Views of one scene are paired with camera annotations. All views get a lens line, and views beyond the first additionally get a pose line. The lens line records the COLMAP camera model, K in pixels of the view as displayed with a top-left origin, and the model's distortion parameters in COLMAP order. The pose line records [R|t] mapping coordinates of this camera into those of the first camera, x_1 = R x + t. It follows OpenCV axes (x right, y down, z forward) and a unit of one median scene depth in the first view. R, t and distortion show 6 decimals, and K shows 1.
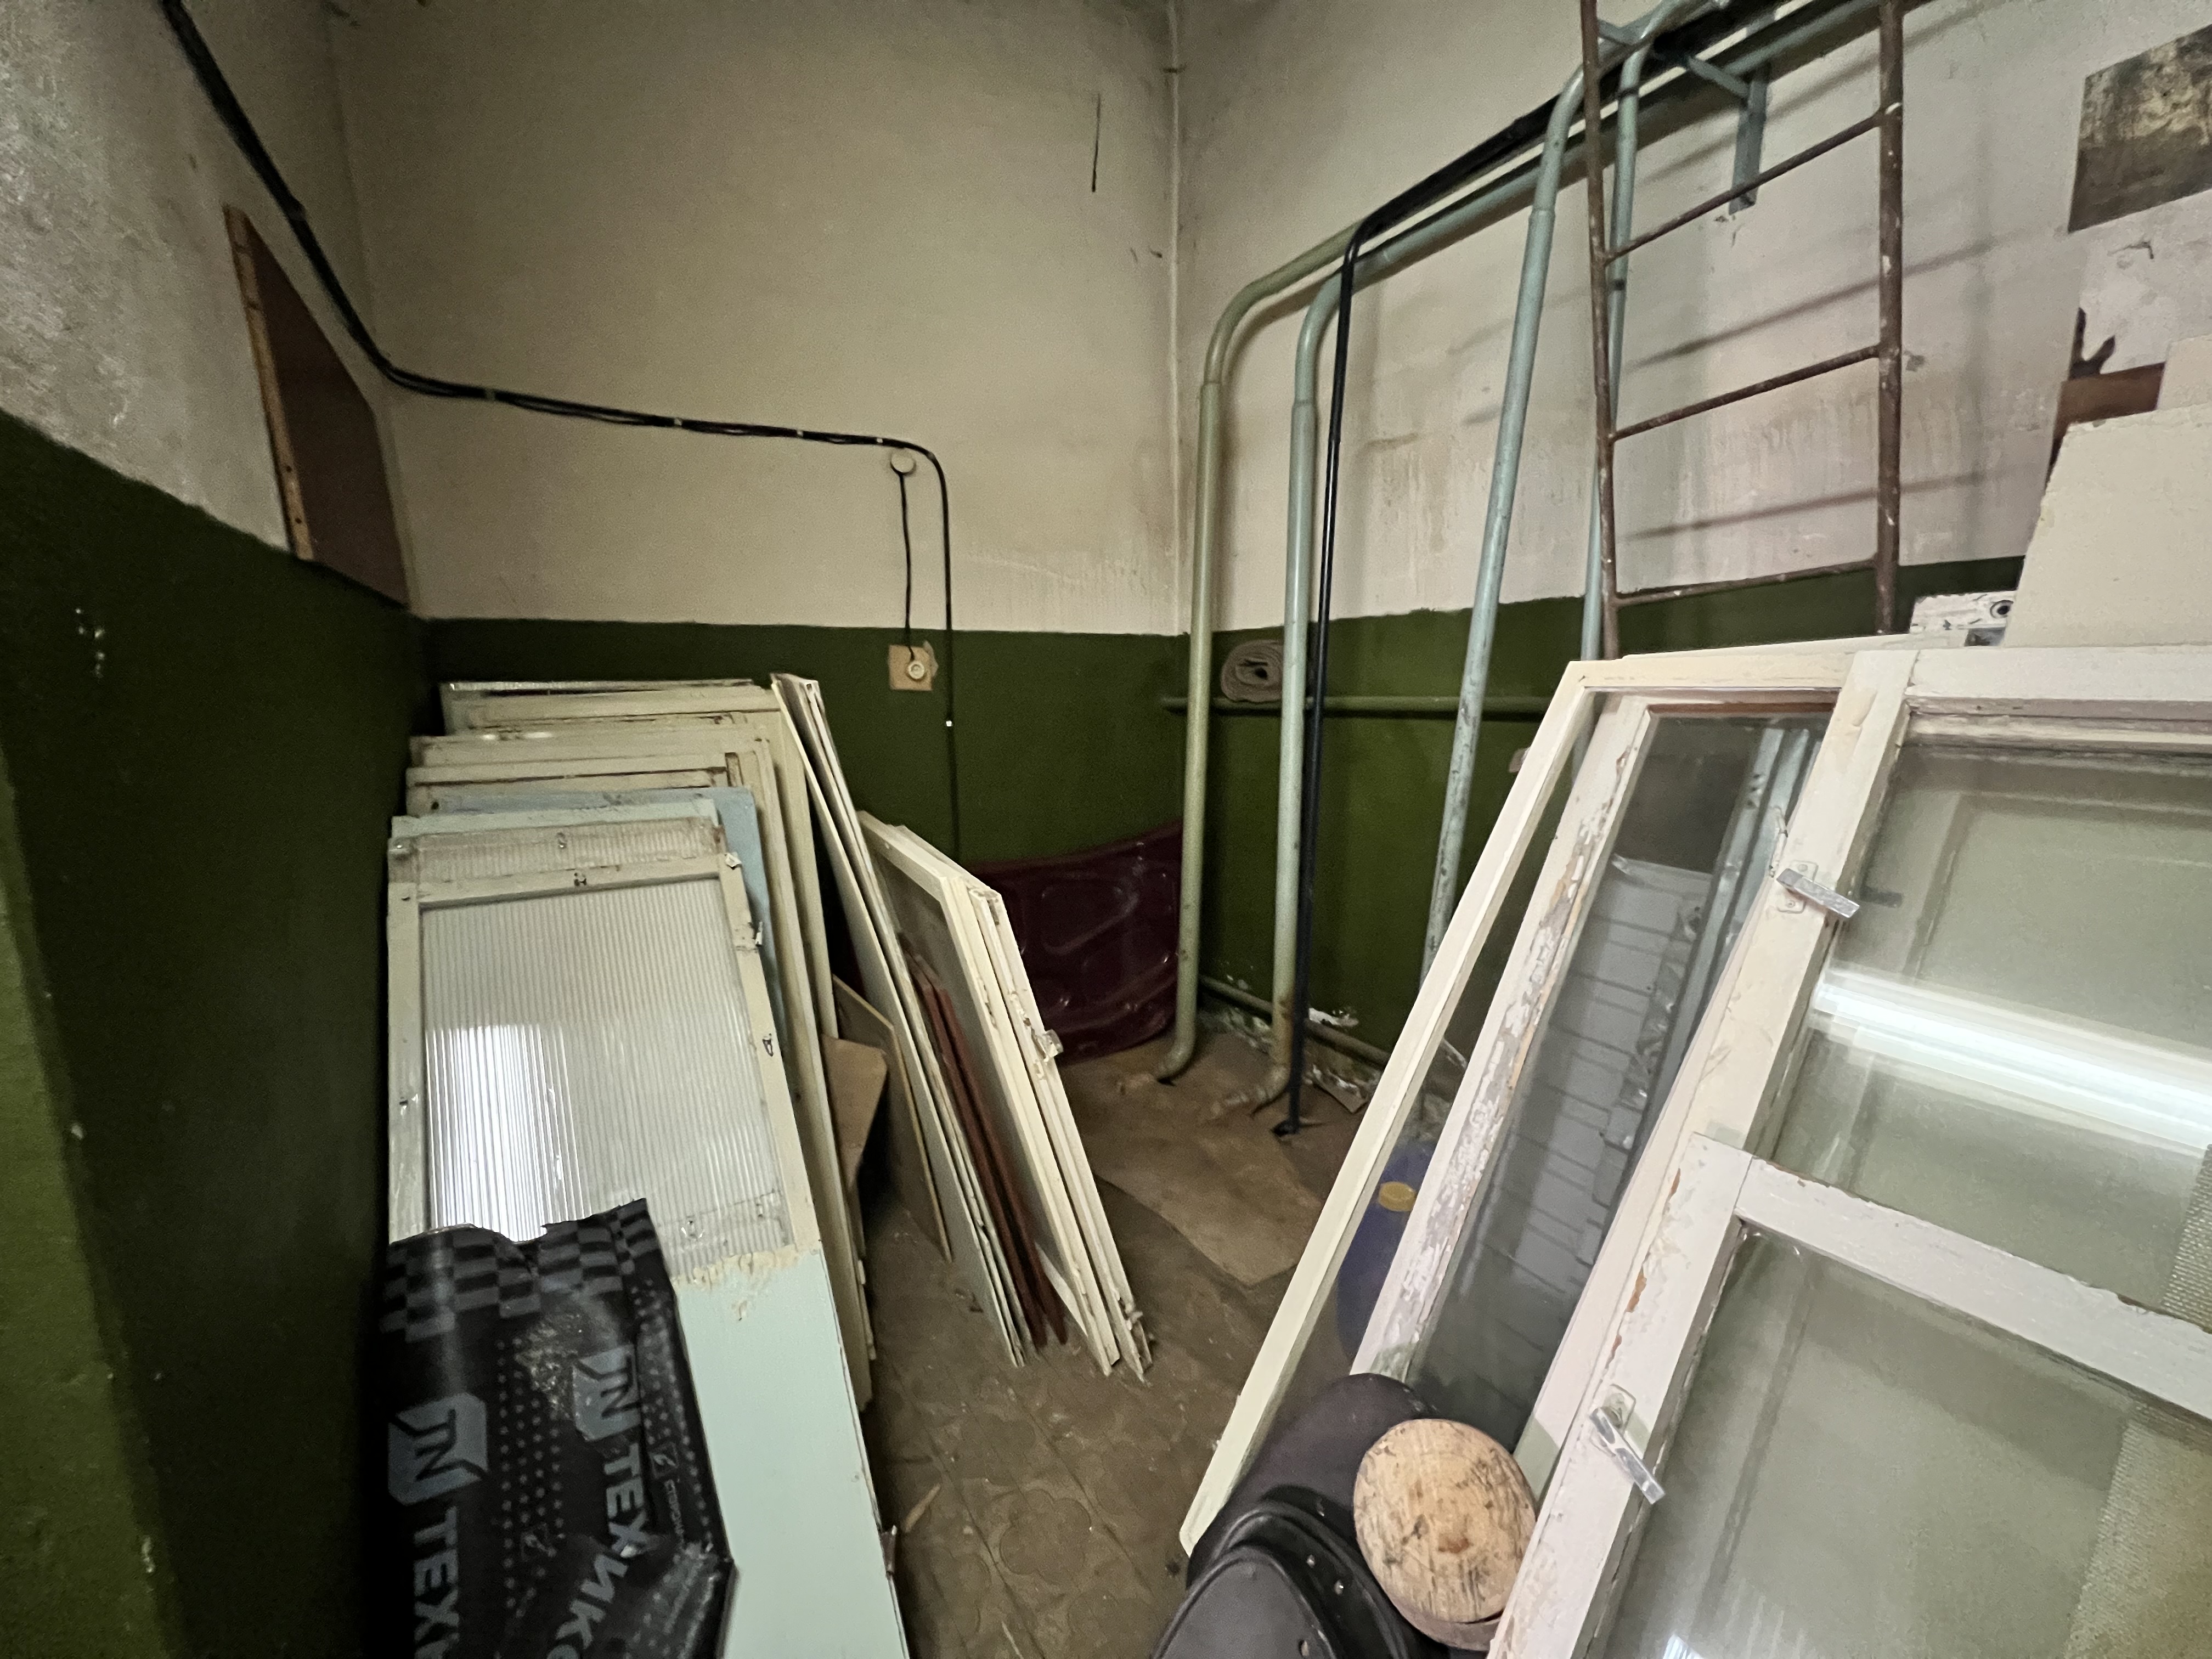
lens RADIAL K [[881.9, 0, 1104.7], [0, 881.9, 832.7], [0, 0, 1]] dist [-0.002412, -0.000322]
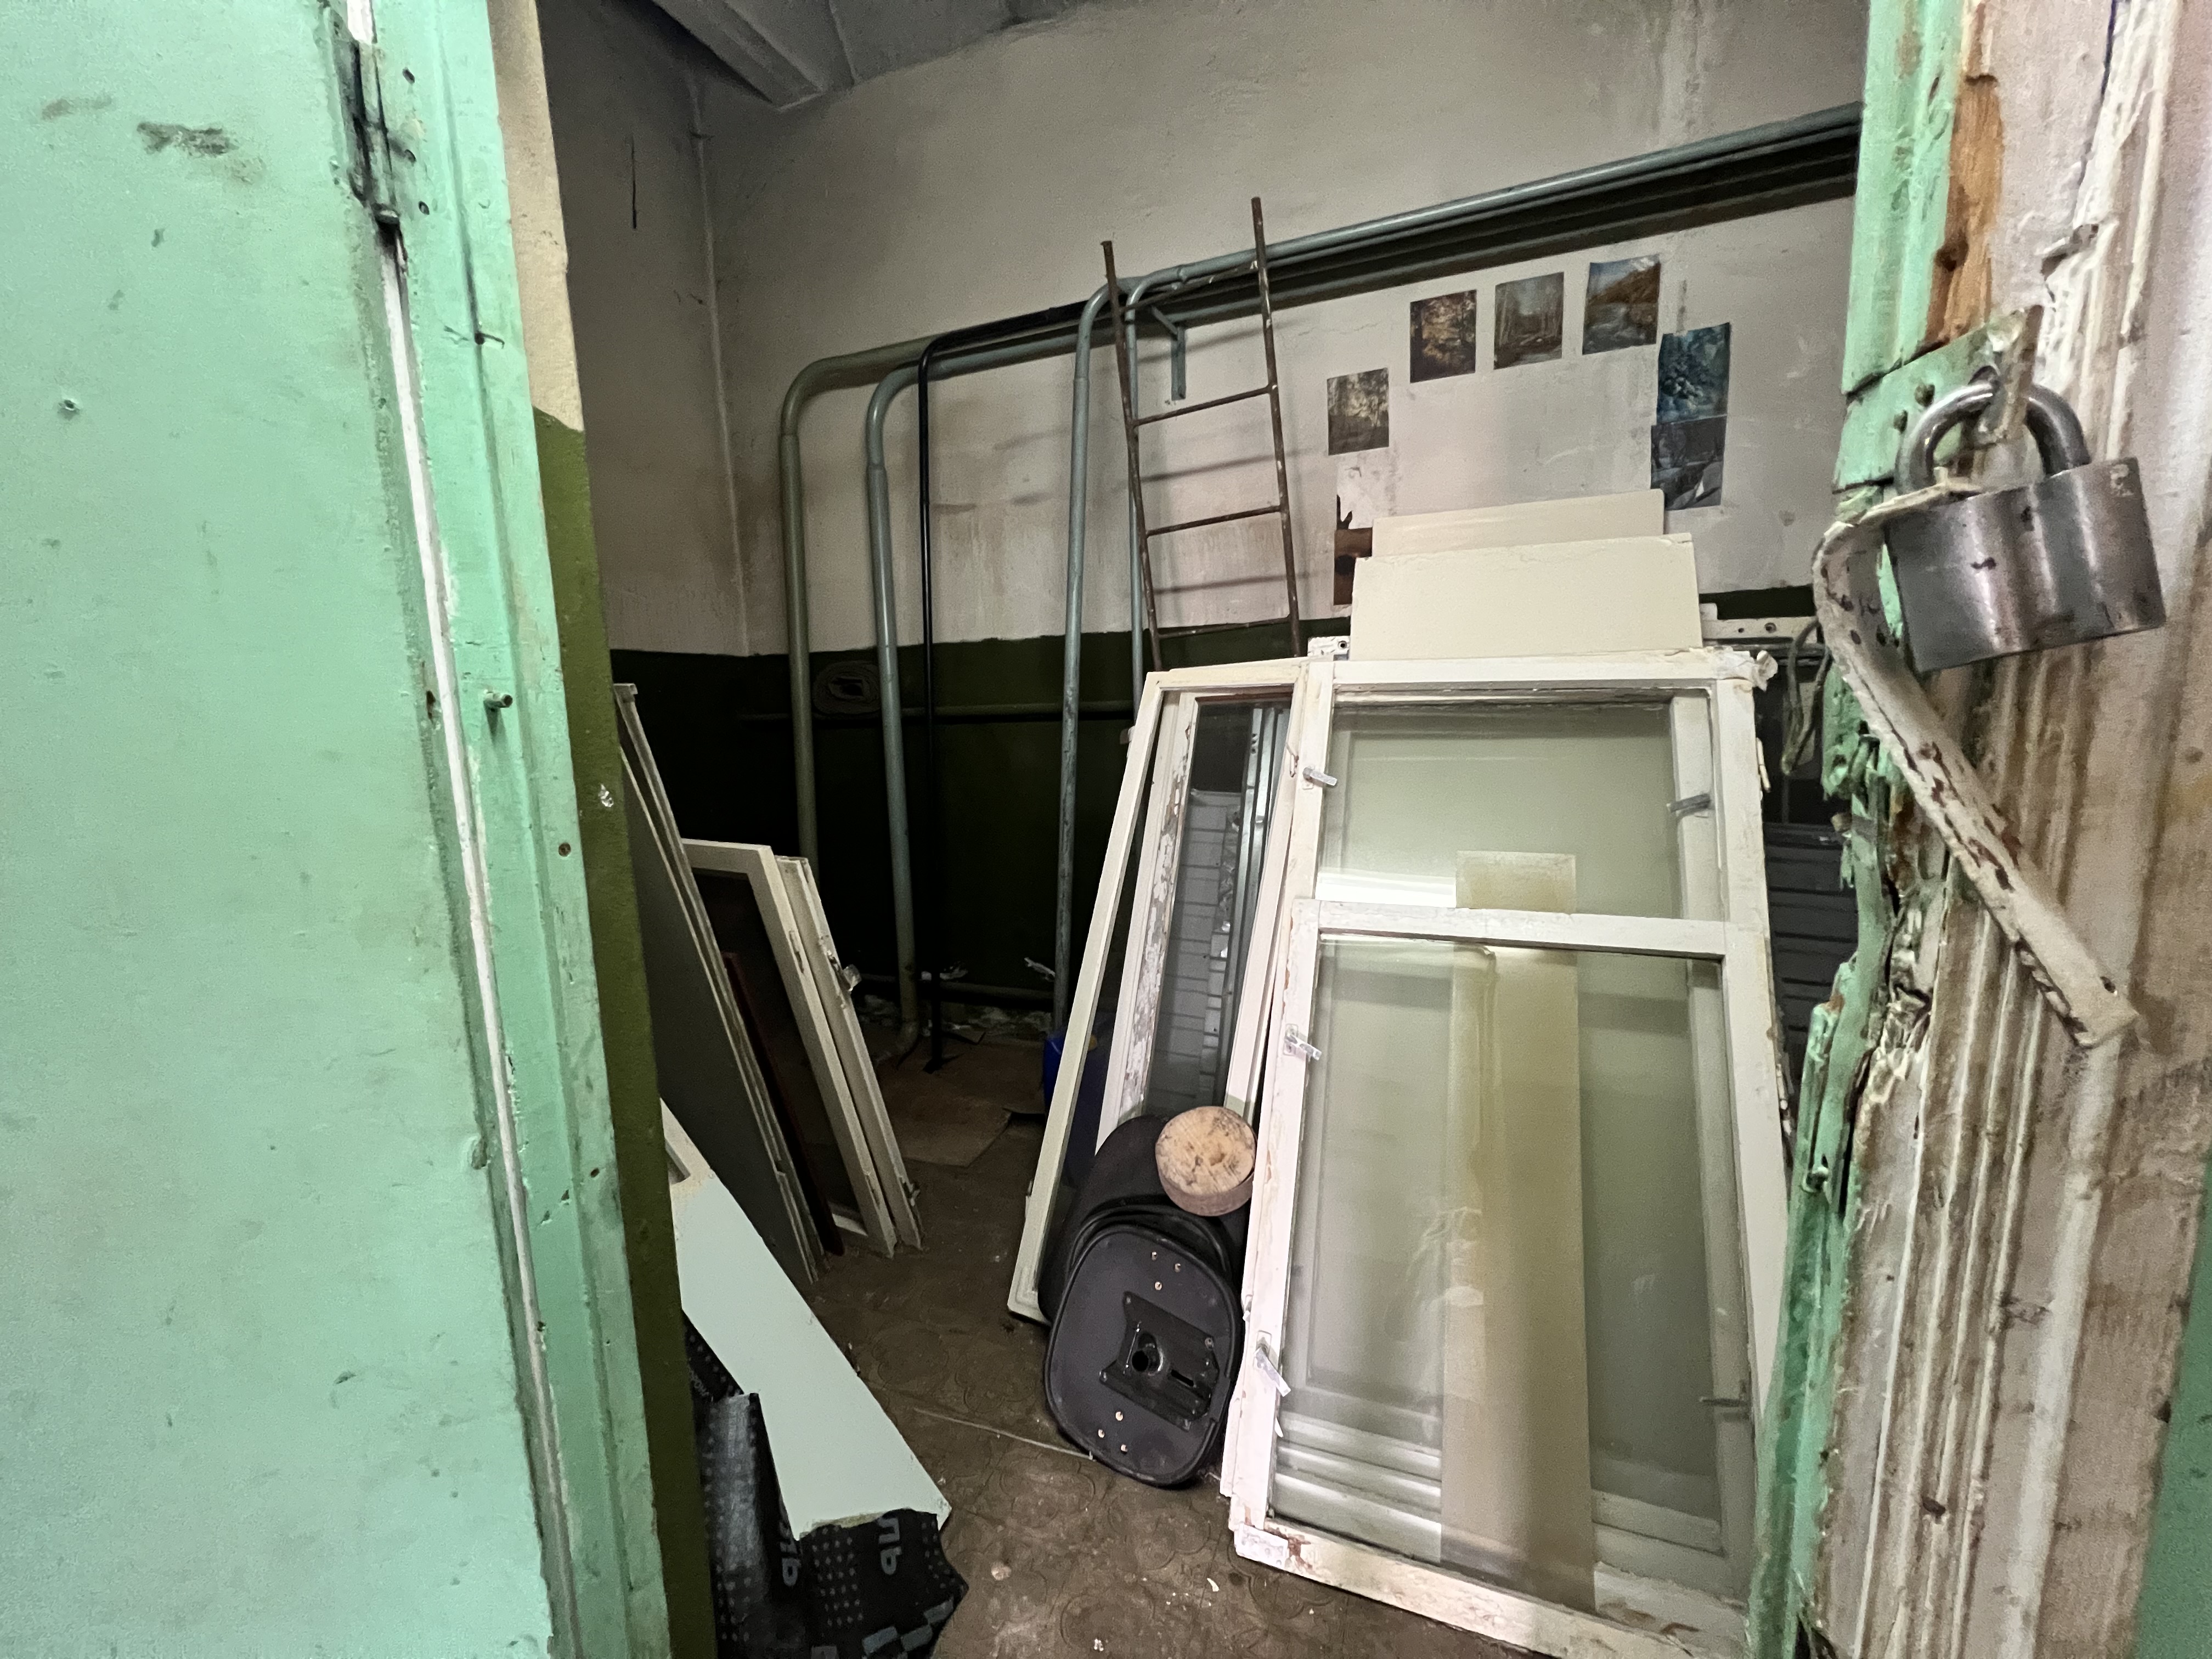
lens RADIAL K [[881.9, 0, 1104.7], [0, 881.9, 832.7], [0, 0, 1]] dist [-0.002412, -0.000322]
pose [[0.806562, -0.100116, 0.582611, -0.482769], [0.119326, 0.992840, 0.005415, 0.074282], [-0.578982, 0.065153, 0.812733, -0.228868]]
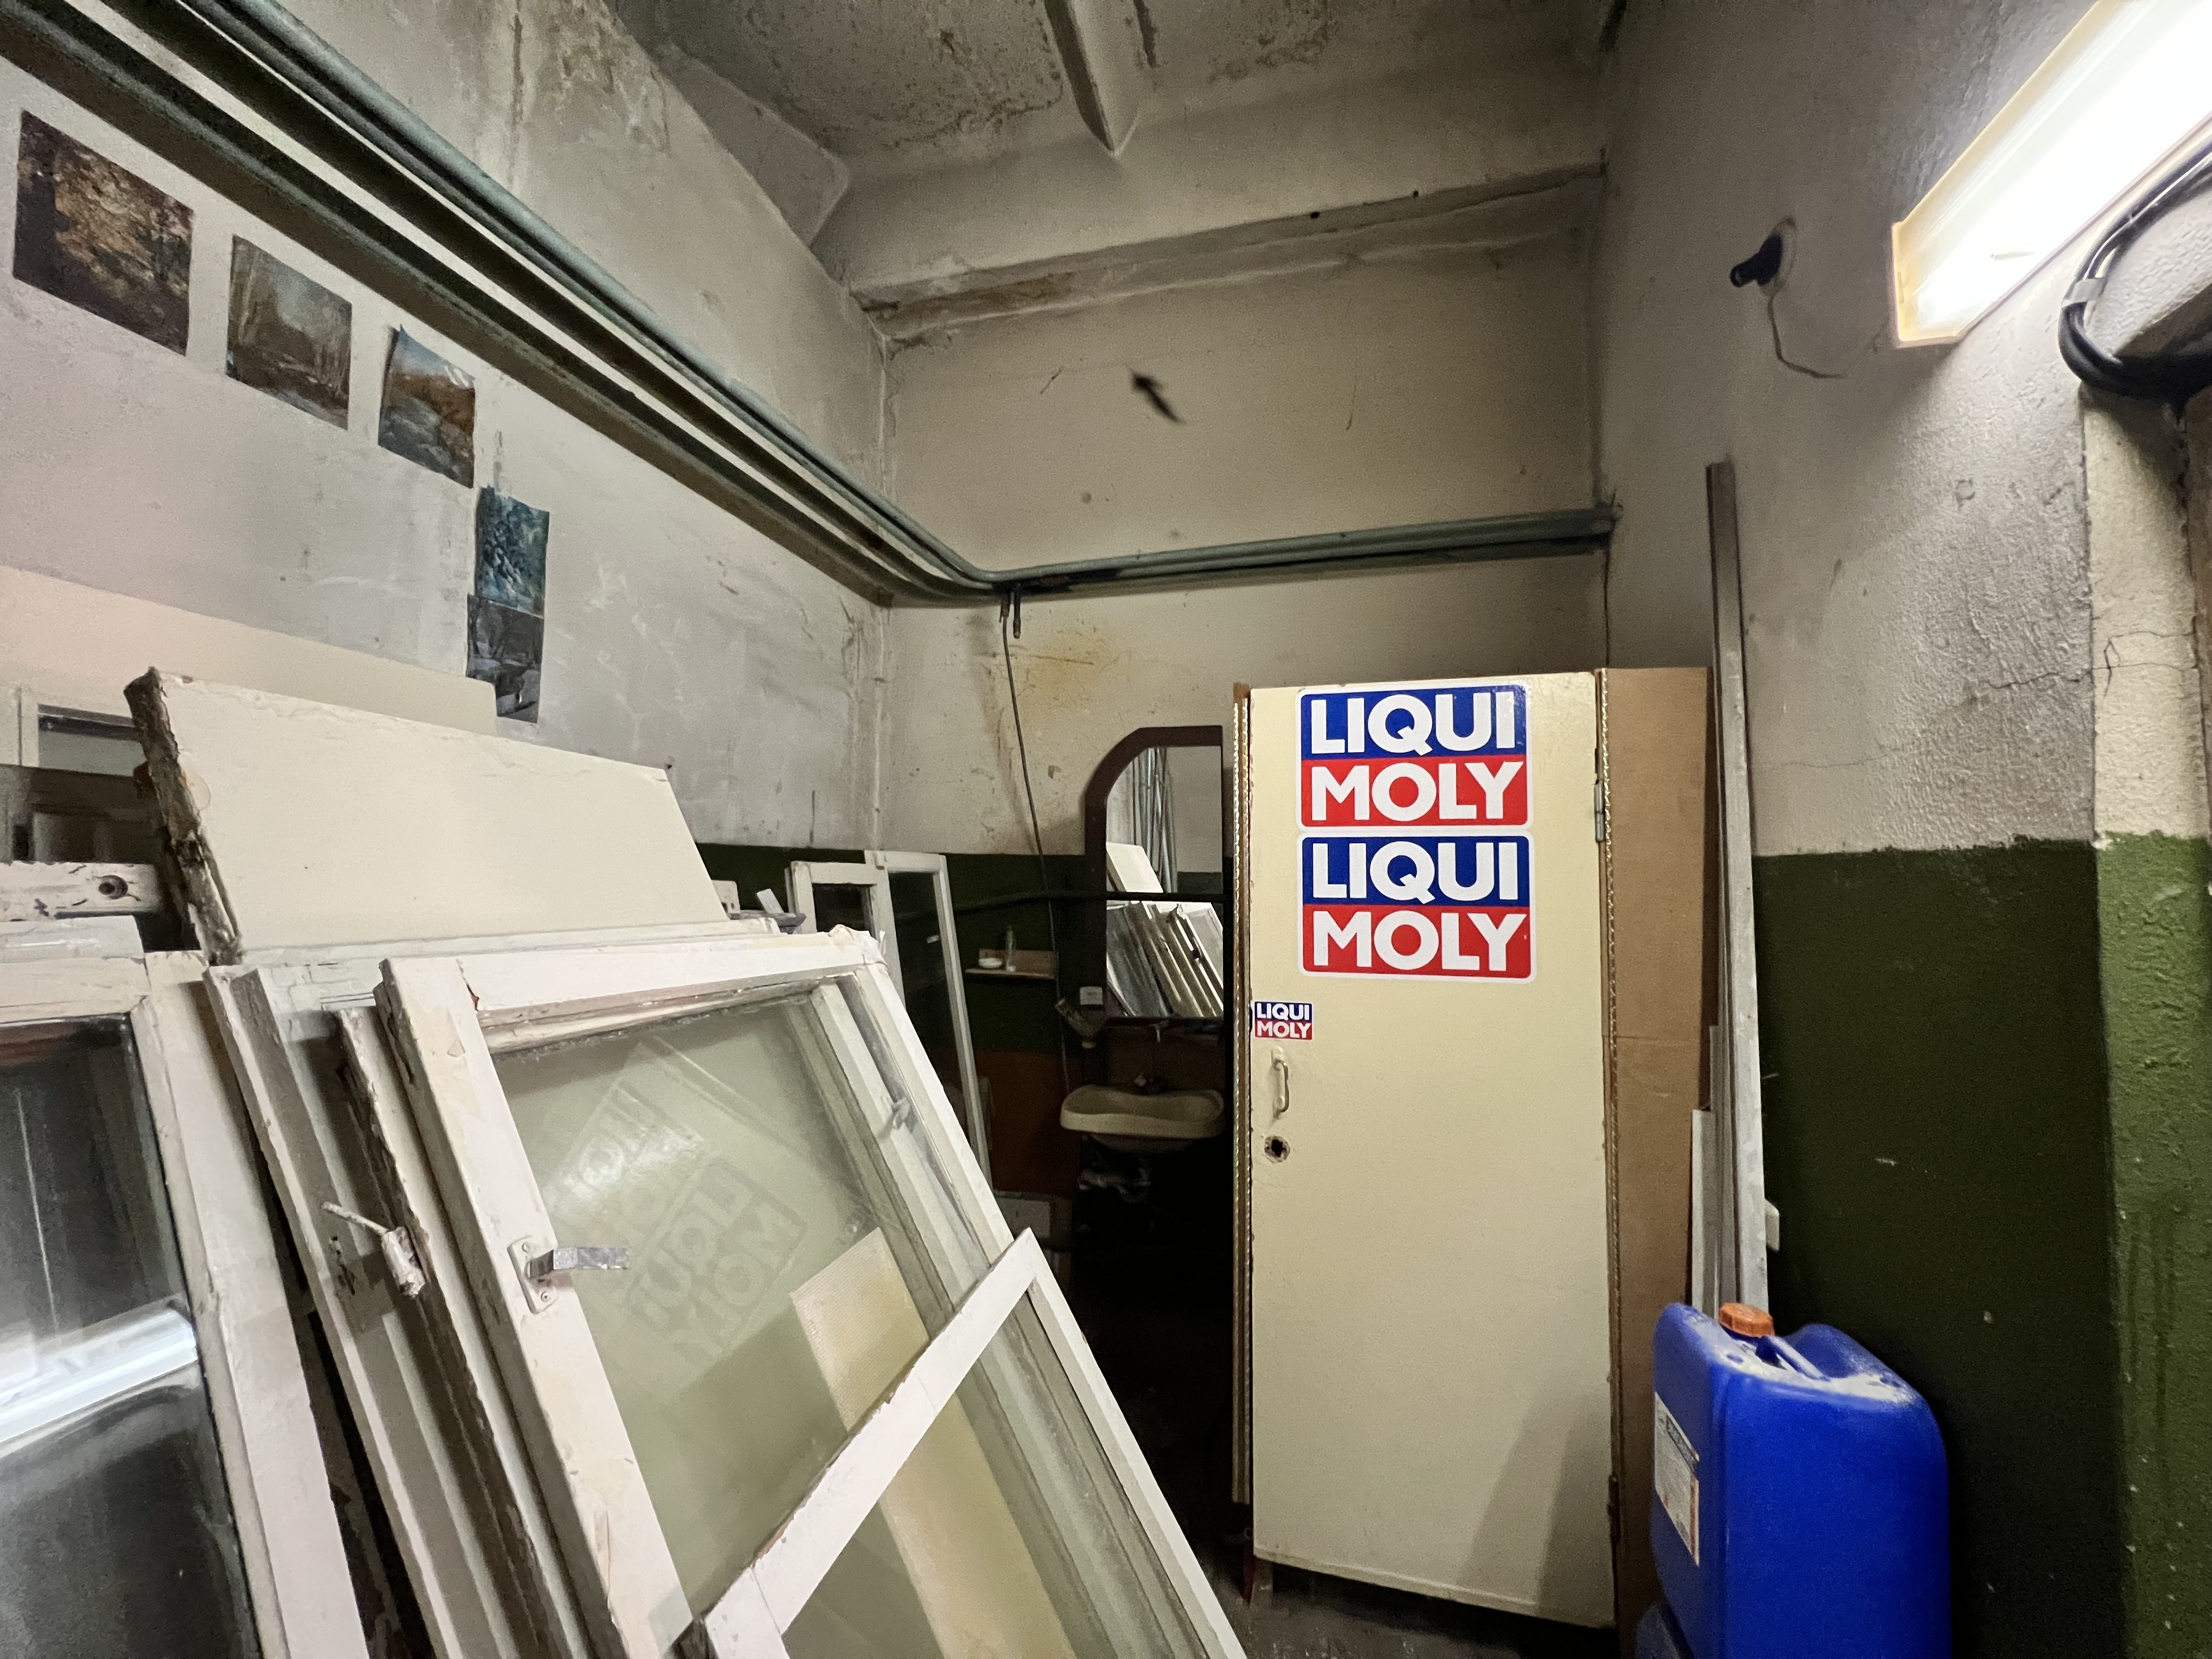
lens RADIAL K [[881.9, 0, 1104.7], [0, 881.9, 832.7], [0, 0, 1]] dist [-0.002412, -0.000322]
pose [[-0.710358, 0.041780, 0.702600, -0.076570], [0.108653, 0.992780, 0.050818, -0.182999], [-0.695404, 0.112438, -0.709768, 0.697952]]
